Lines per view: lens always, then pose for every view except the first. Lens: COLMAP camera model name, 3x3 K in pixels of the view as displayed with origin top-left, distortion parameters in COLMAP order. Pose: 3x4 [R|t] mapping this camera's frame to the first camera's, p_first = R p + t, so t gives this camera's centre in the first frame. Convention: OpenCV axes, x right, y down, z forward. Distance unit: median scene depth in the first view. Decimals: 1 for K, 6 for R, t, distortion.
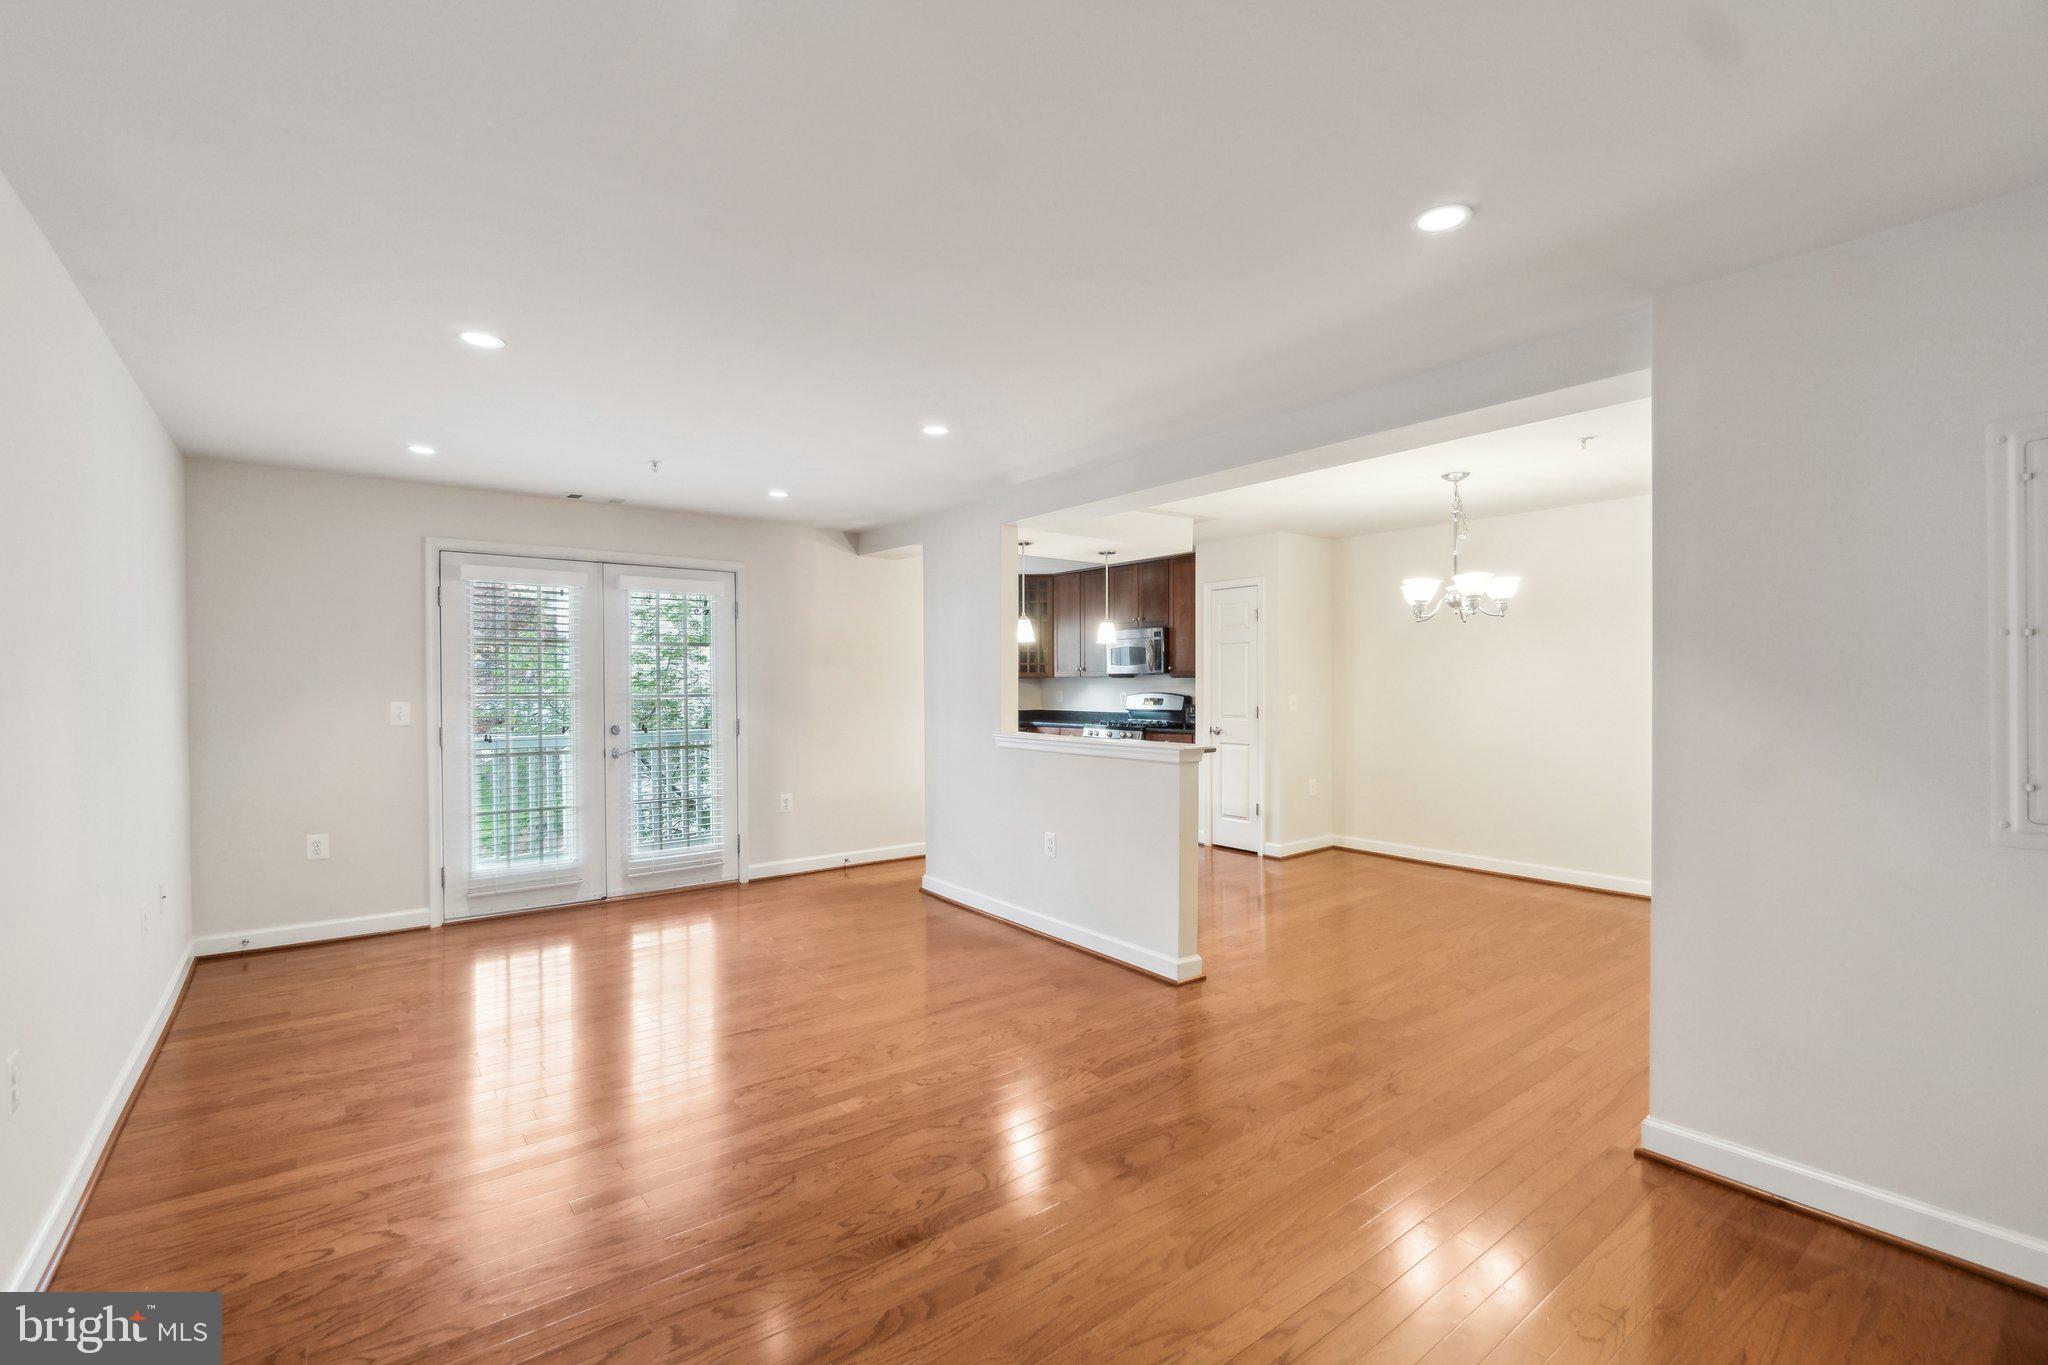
lens RADIAL K [[888.6, 0, 1013.6], [0, 888.6, 689.4], [0, 0, 1]] dist [-0.002429, -0.000372]
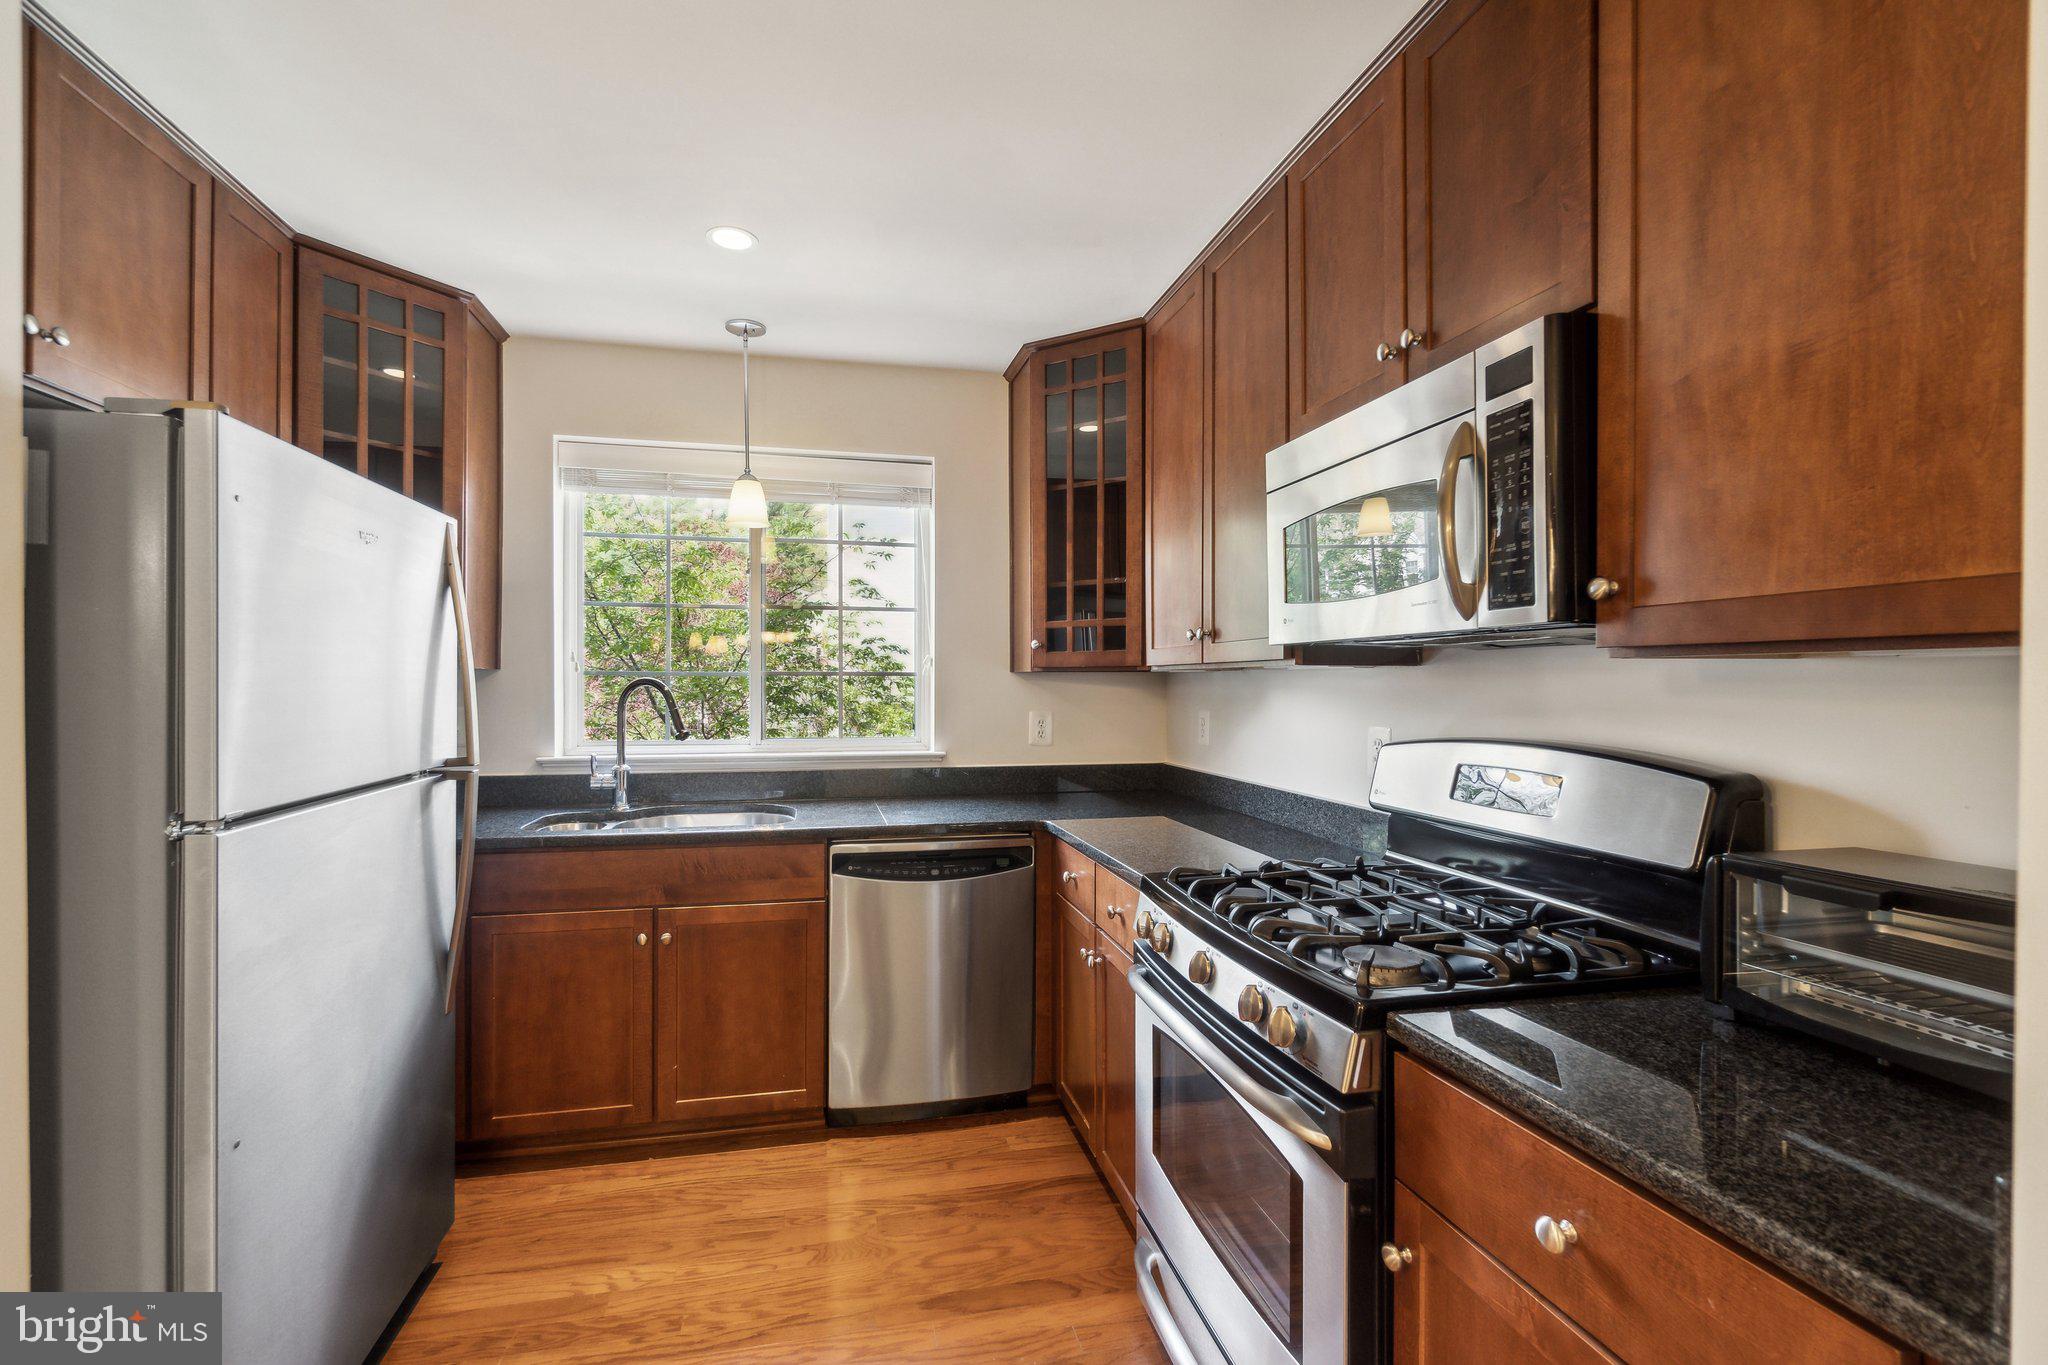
lens RADIAL K [[888.6, 0, 1013.6], [0, 888.6, 689.4], [0, 0, 1]] dist [-0.002429, -0.000372]
pose [[0.911680, 0.009873, -0.410783, 0.222976], [-0.009864, 0.999949, 0.002140, -0.010582], [0.410783, 0.002101, 0.911731, 1.245443]]
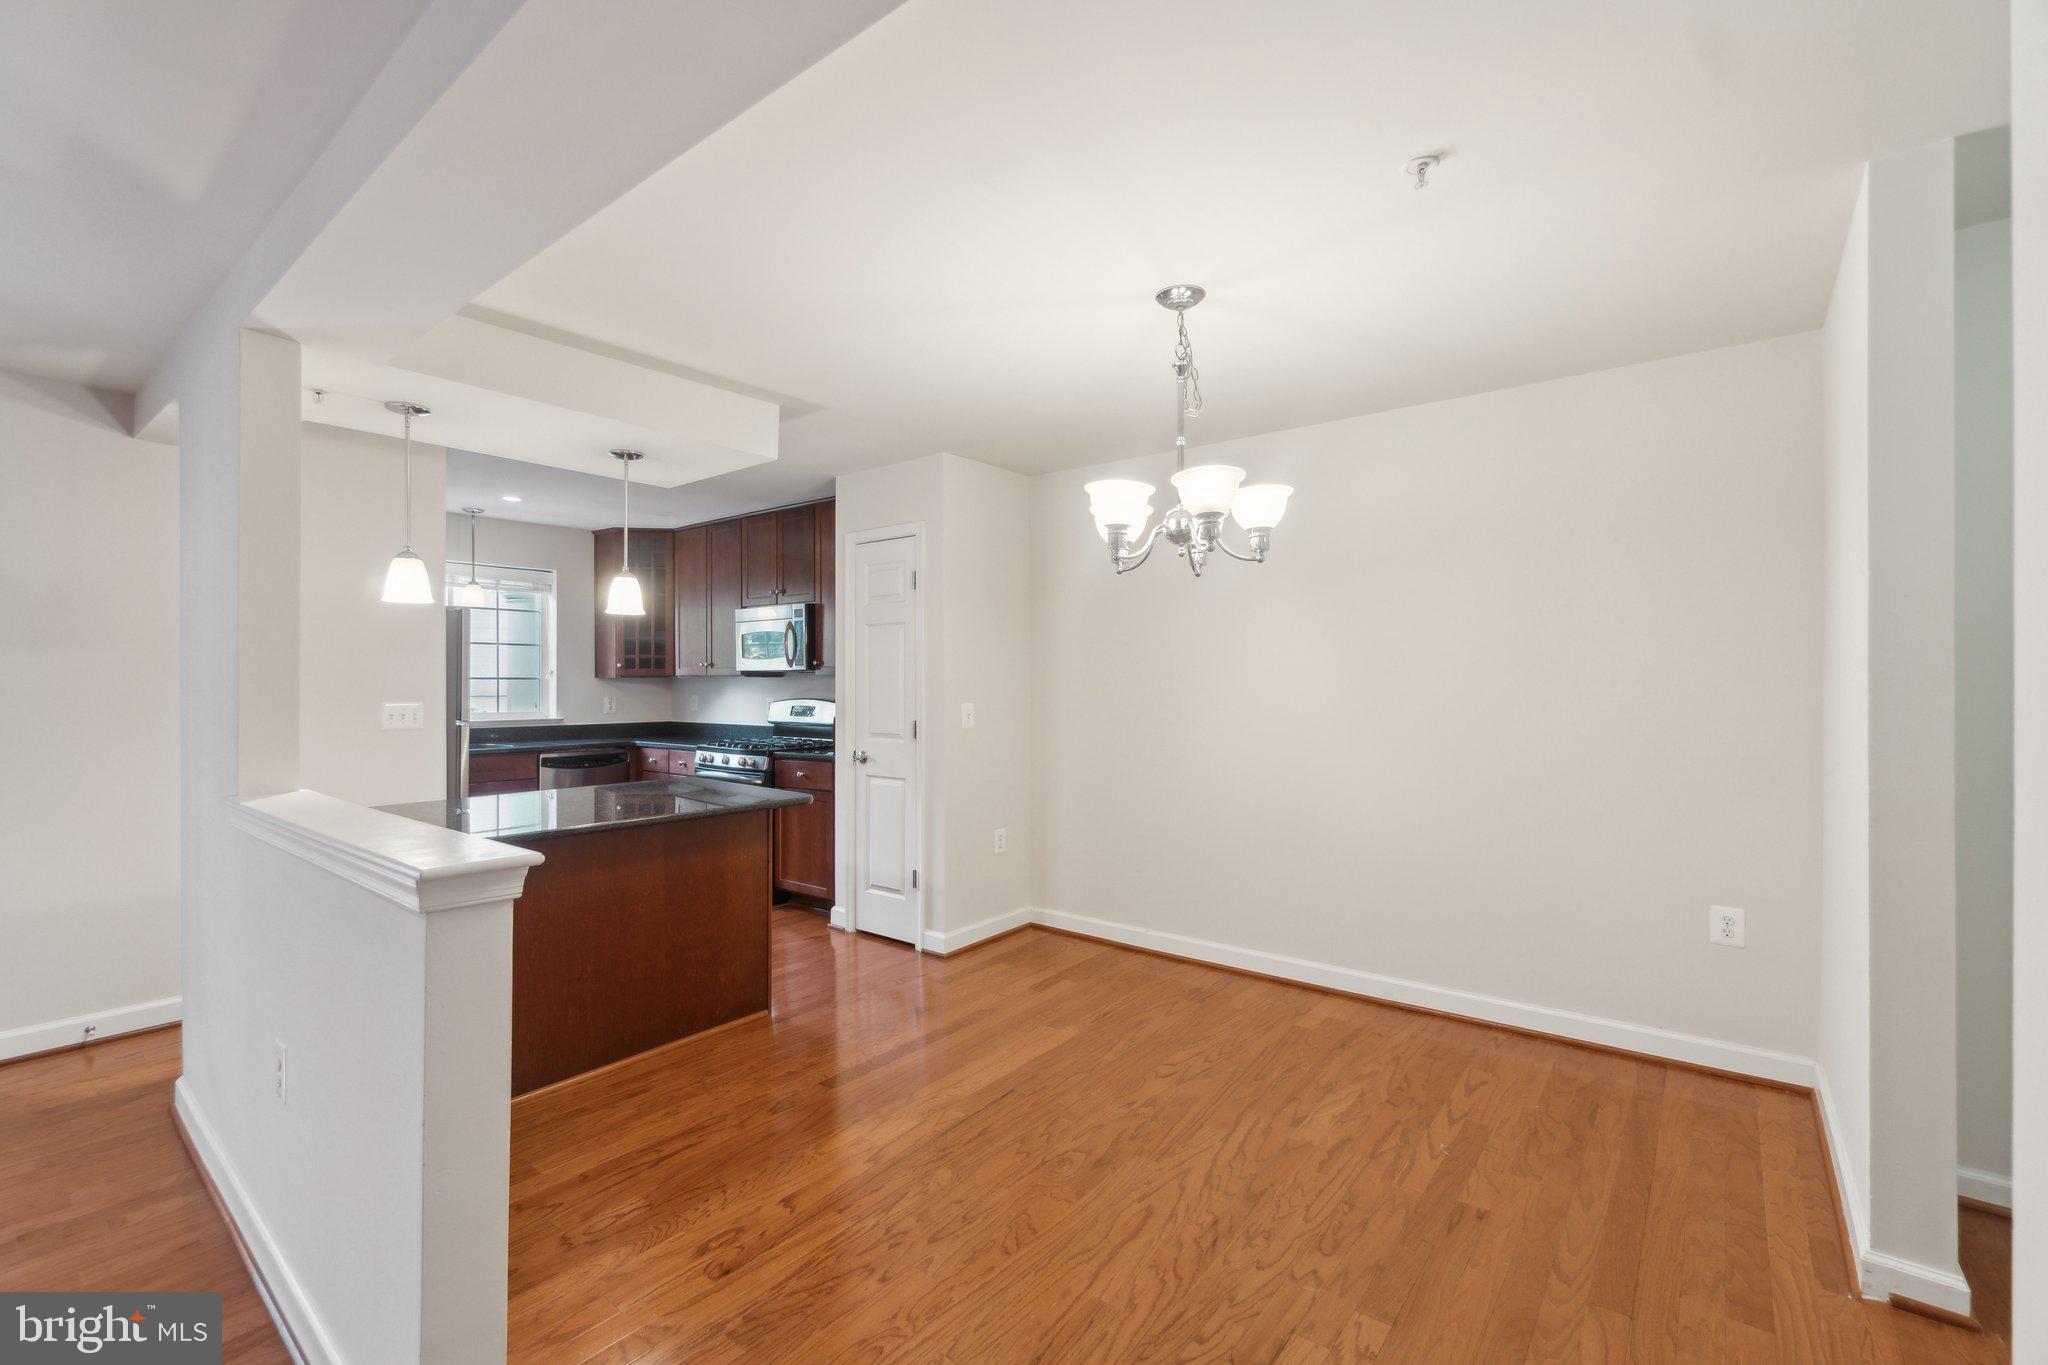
lens RADIAL K [[883.8, 0, 1011.9], [0, 883.8, 681.4], [0, 0, 1]] dist [-0.000694, -0.000464]
pose [[0.971394, 0.004938, 0.237423, 0.242561], [-0.002253, 0.999930, -0.011576, -0.003002], [-0.237464, 0.010710, 0.971337, 0.451366]]
